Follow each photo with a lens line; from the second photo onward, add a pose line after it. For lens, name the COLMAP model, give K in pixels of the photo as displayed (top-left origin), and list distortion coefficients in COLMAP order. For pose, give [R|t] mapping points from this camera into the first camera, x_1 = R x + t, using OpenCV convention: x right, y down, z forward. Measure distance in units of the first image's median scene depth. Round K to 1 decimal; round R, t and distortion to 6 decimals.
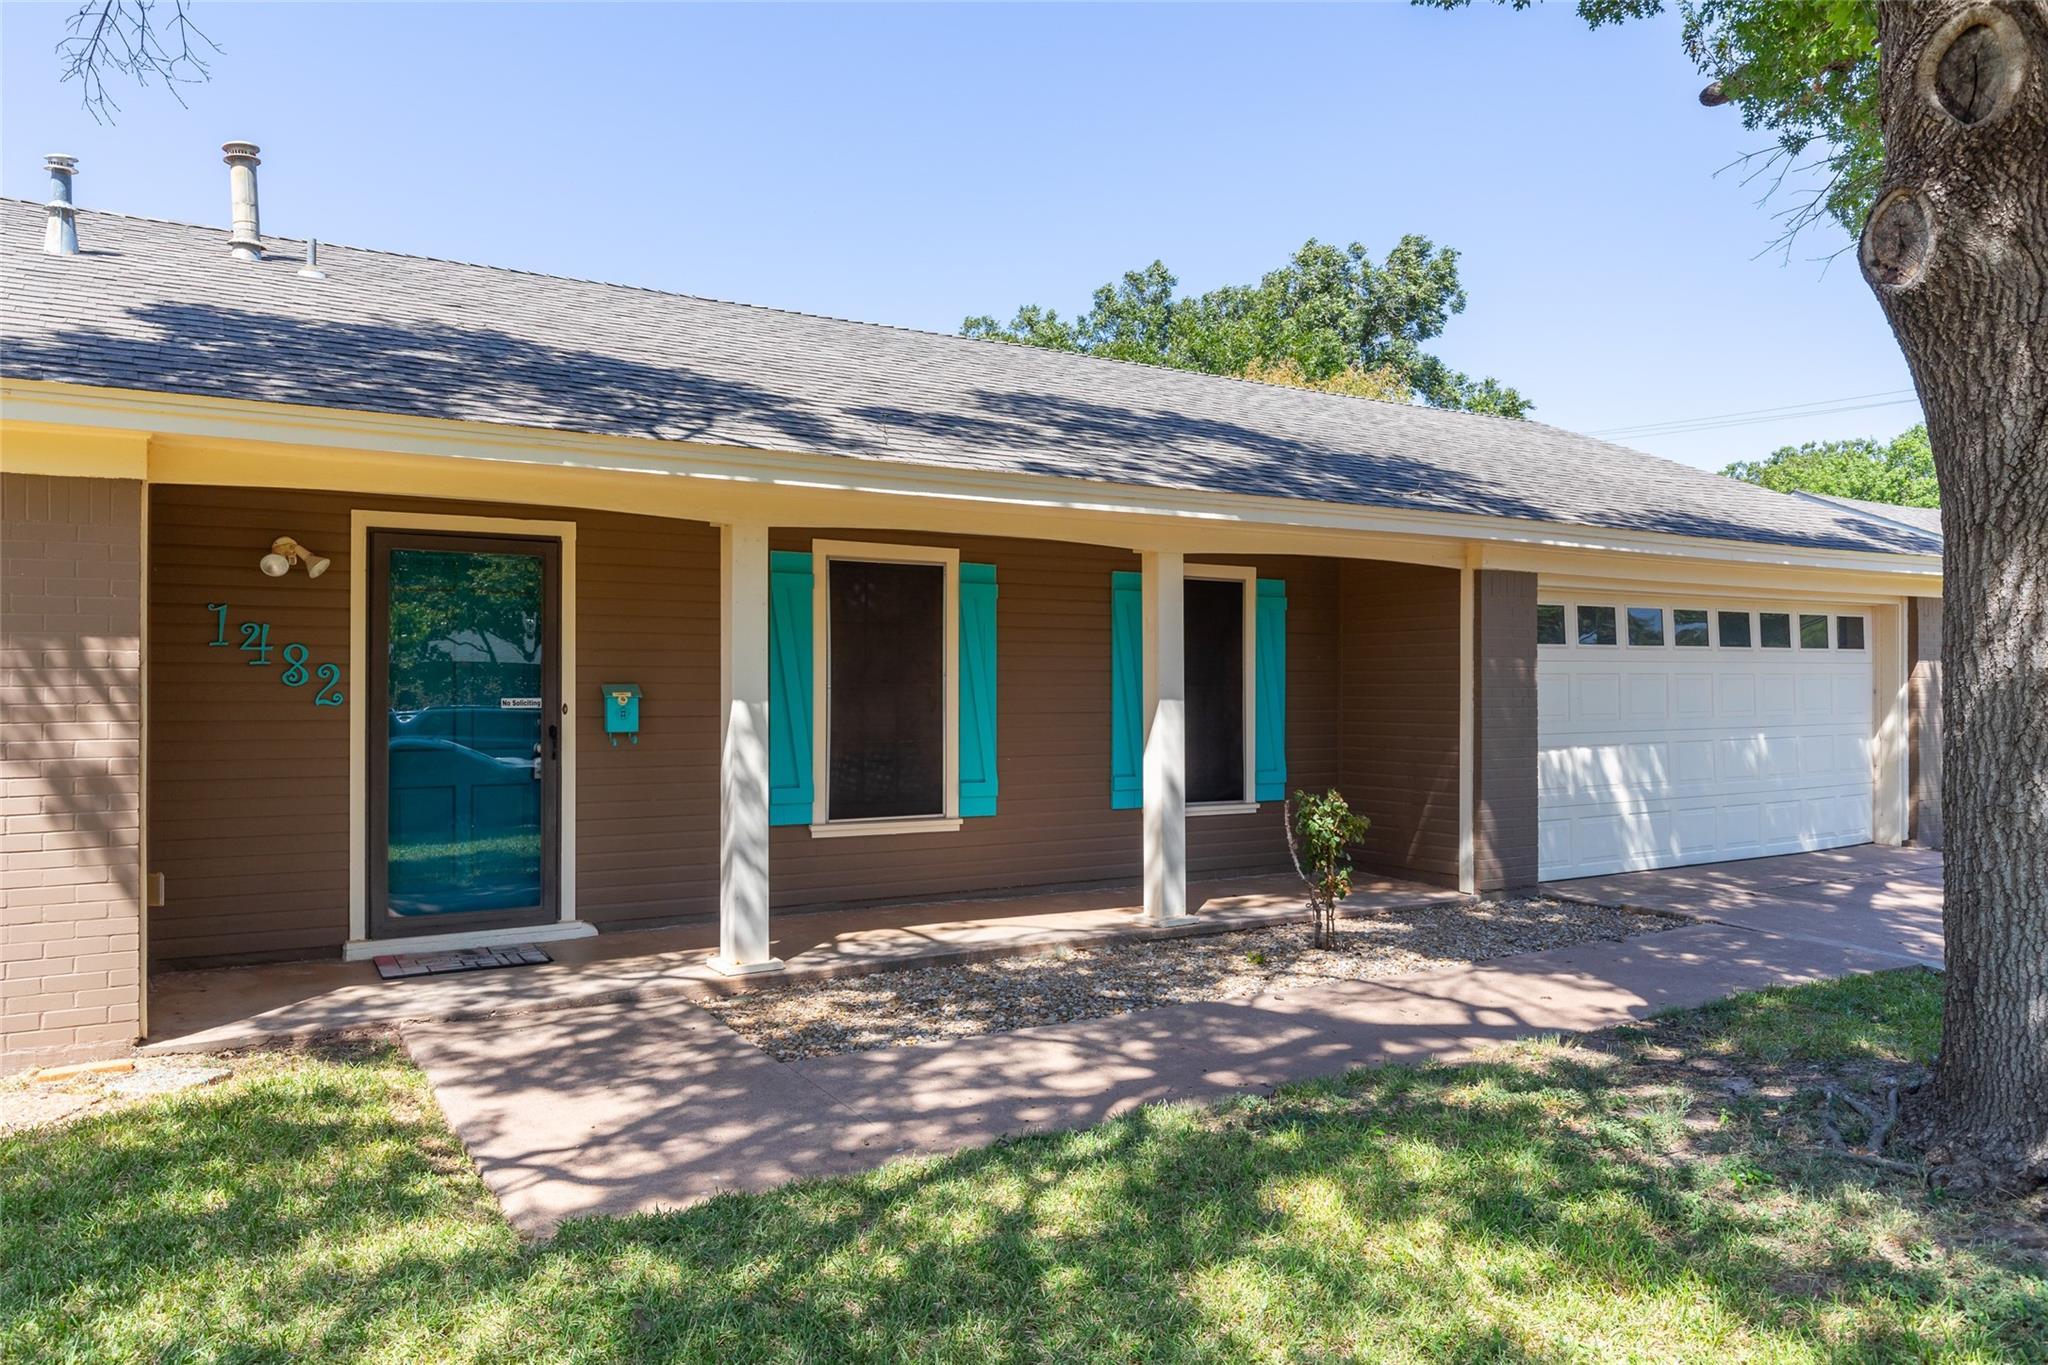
lens RADIAL K [[1429.6, 0, 1016.3], [0, 1429.6, 682.2], [0, 0, 1]] dist [0.009906, 0.001095]
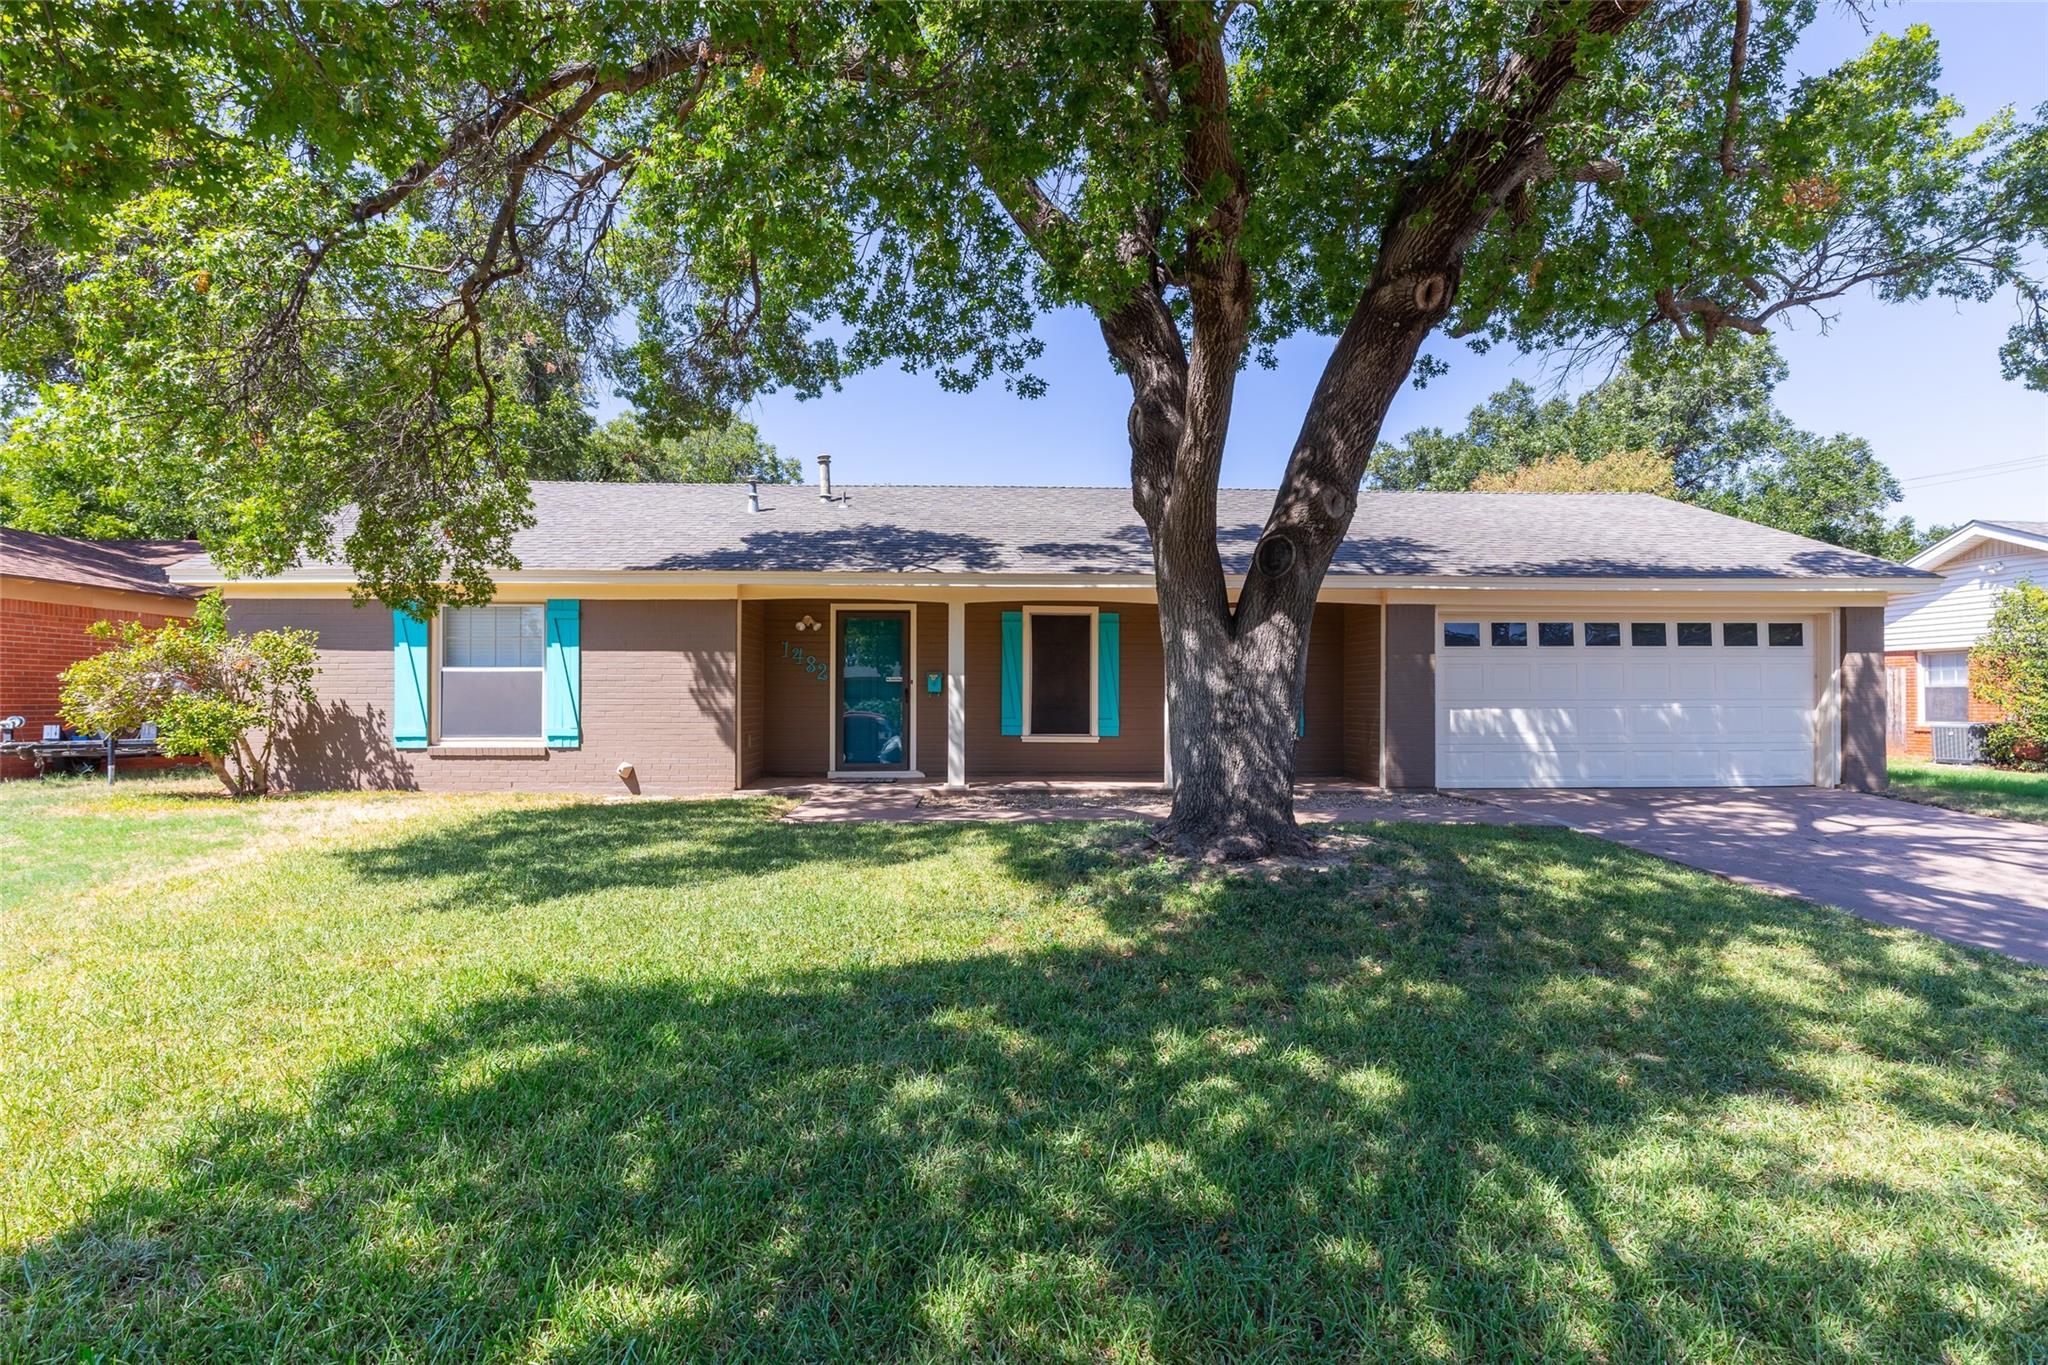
lens RADIAL K [[1009.1, 0, 1023.4], [0, 1009.1, 689.4], [0, 0, 1]] dist [0.006506, 0.000809]
pose [[0.876081, -0.004144, -0.482146, 0.511292], [0.000512, 0.999970, -0.007664, 0.033975], [0.482163, 0.006468, 0.876057, -0.300881]]
